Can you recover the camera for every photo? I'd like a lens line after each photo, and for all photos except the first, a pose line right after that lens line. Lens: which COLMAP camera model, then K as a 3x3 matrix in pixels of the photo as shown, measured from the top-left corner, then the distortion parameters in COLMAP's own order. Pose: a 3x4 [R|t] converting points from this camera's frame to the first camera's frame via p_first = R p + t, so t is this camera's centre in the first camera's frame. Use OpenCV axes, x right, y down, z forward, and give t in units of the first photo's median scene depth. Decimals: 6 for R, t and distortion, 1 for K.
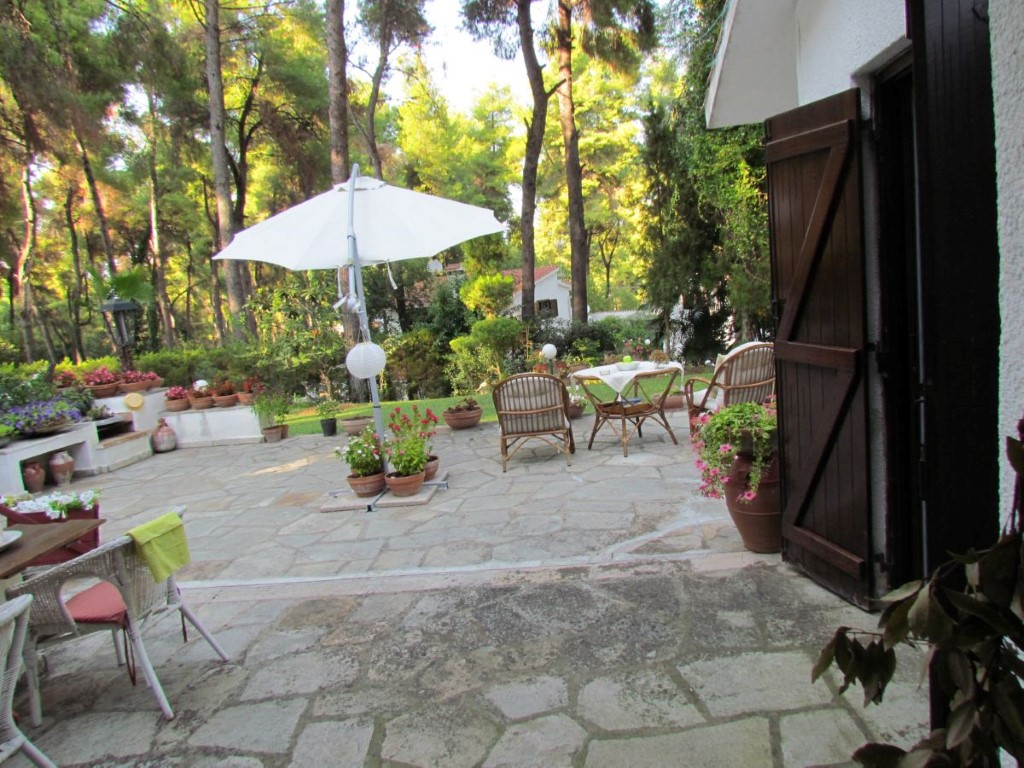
lens RADIAL K [[736.7, 0, 515.1], [0, 736.7, 385.0], [0, 0, 1]] dist [-0.013023, -0.001173]
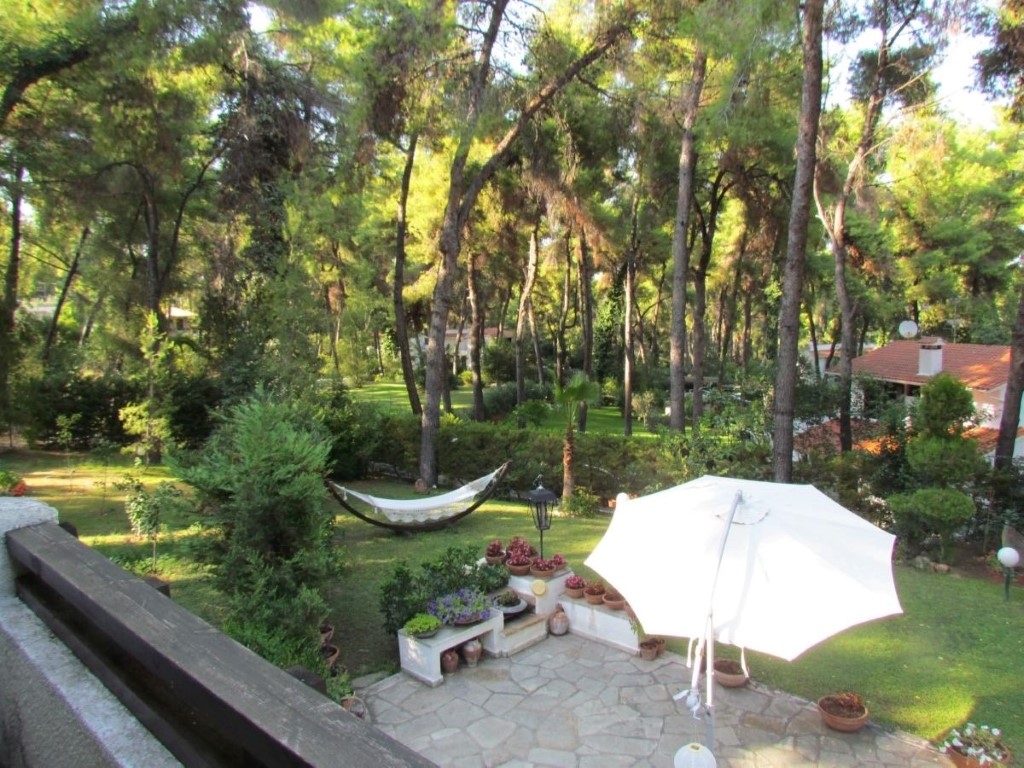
lens RADIAL K [[736.7, 0, 514.4], [0, 736.7, 384.3], [0, 0, 1]] dist [-0.013023, -0.001173]
pose [[0.816785, 0.126882, -0.562817, 0.051831], [-0.132924, 0.990659, 0.030429, -0.311687], [0.561421, 0.049958, 0.826021, 0.017845]]
